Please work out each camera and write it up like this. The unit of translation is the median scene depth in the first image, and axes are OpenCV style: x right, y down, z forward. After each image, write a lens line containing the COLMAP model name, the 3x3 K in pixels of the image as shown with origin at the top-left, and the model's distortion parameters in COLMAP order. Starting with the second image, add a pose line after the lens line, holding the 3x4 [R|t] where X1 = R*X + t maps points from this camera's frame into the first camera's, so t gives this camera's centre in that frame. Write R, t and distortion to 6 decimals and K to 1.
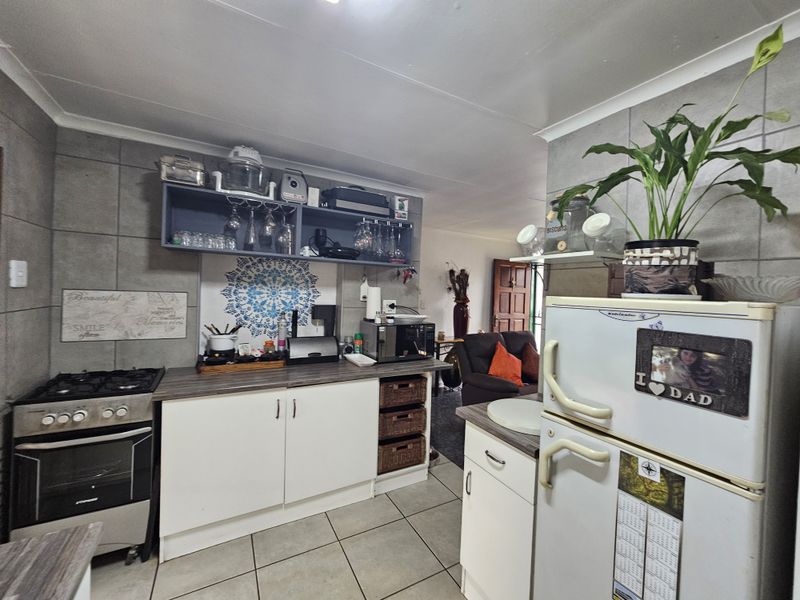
lens RADIAL K [[330.0, 0, 403.9], [0, 330.0, 294.4], [0, 0, 1]] dist [0.000188, -0.000278]
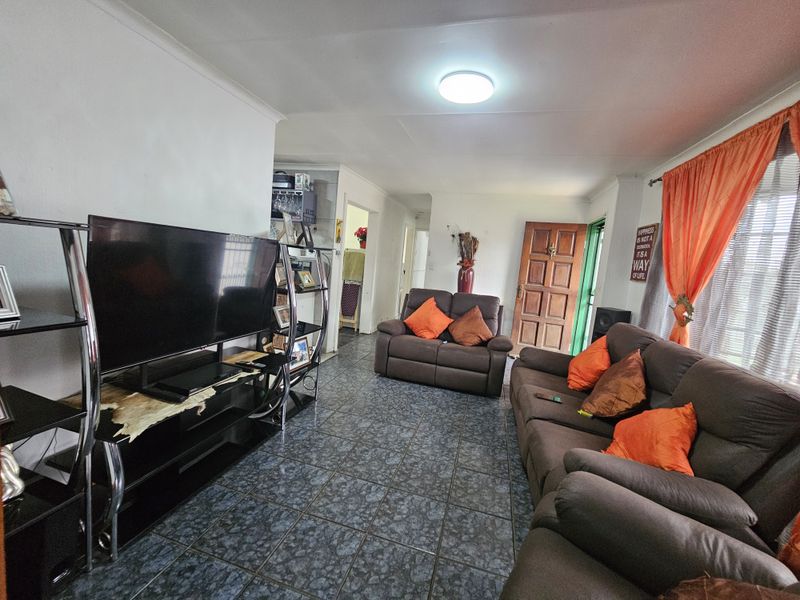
lens RADIAL K [[330.0, 0, 403.5], [0, 330.0, 298.2], [0, 0, 1]] dist [0.000188, -0.000278]
pose [[0.707332, 0.115473, -0.697386, 0.753045], [-0.074253, 0.993247, 0.089150, 0.046959], [0.702971, -0.011276, 0.711129, 0.154549]]
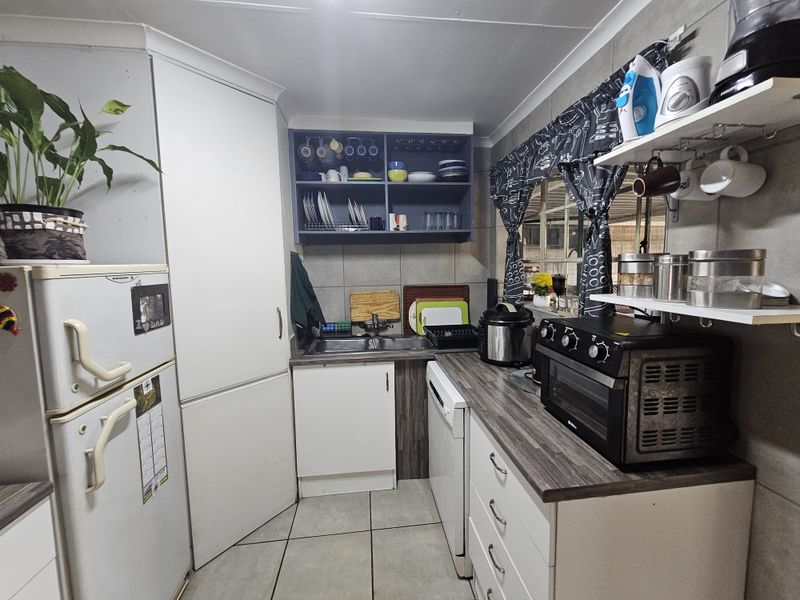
lens RADIAL K [[330.0, 0, 401.1], [0, 330.0, 294.2], [0, 0, 1]] dist [0.000188, -0.000278]
pose [[-0.921815, -0.057540, 0.383336, -0.415439], [-0.012632, 0.992855, 0.118654, -0.019772], [-0.387425, 0.104535, -0.915956, 0.990791]]
